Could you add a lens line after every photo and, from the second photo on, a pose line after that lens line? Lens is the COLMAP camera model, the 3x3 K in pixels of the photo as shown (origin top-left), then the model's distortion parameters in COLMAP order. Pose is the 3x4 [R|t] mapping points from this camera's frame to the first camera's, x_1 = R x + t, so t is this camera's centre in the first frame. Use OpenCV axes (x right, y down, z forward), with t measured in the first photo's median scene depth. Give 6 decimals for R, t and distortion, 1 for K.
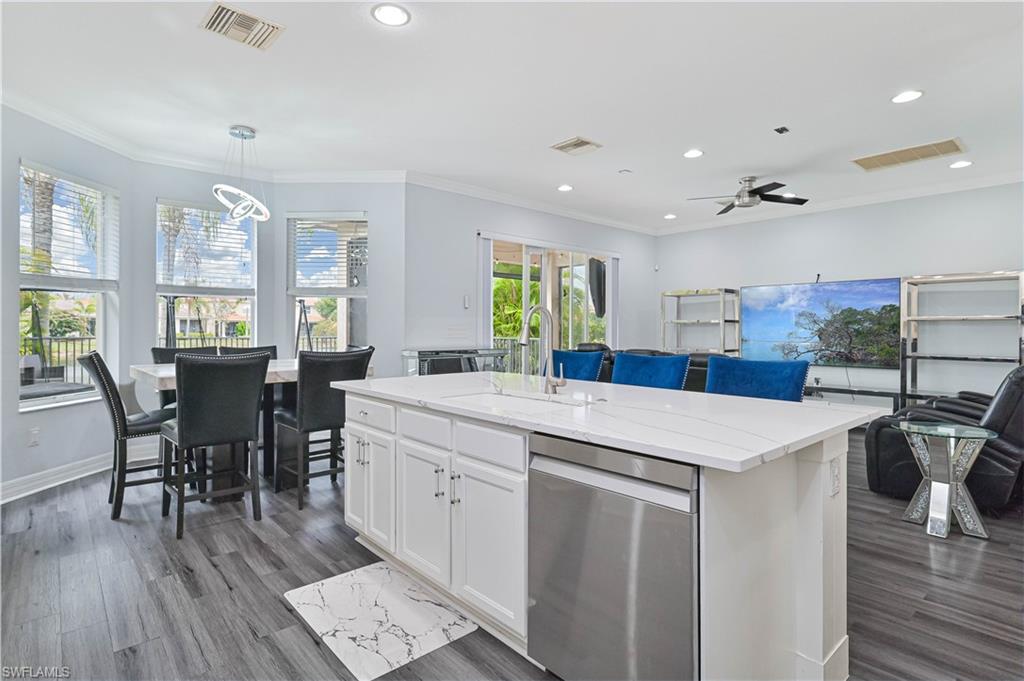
lens RADIAL K [[527.5, 0, 509.6], [0, 527.5, 334.3], [0, 0, 1]] dist [-0.003950, -0.000105]
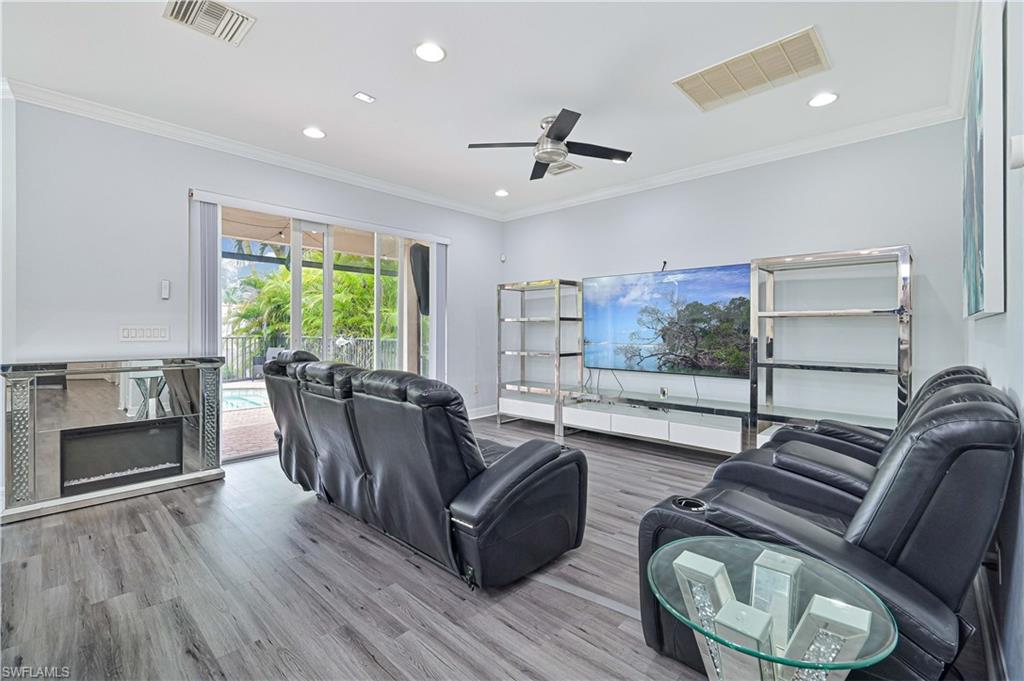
lens RADIAL K [[440.7, 0, 515.0], [0, 440.7, 333.5], [0, 0, 1]] dist [-0.004924, -0.000469]
pose [[0.996112, -0.001698, 0.088079, 0.308408], [0.001585, 0.999998, 0.001355, -0.003214], [-0.088081, -0.001210, 0.996113, 0.350538]]
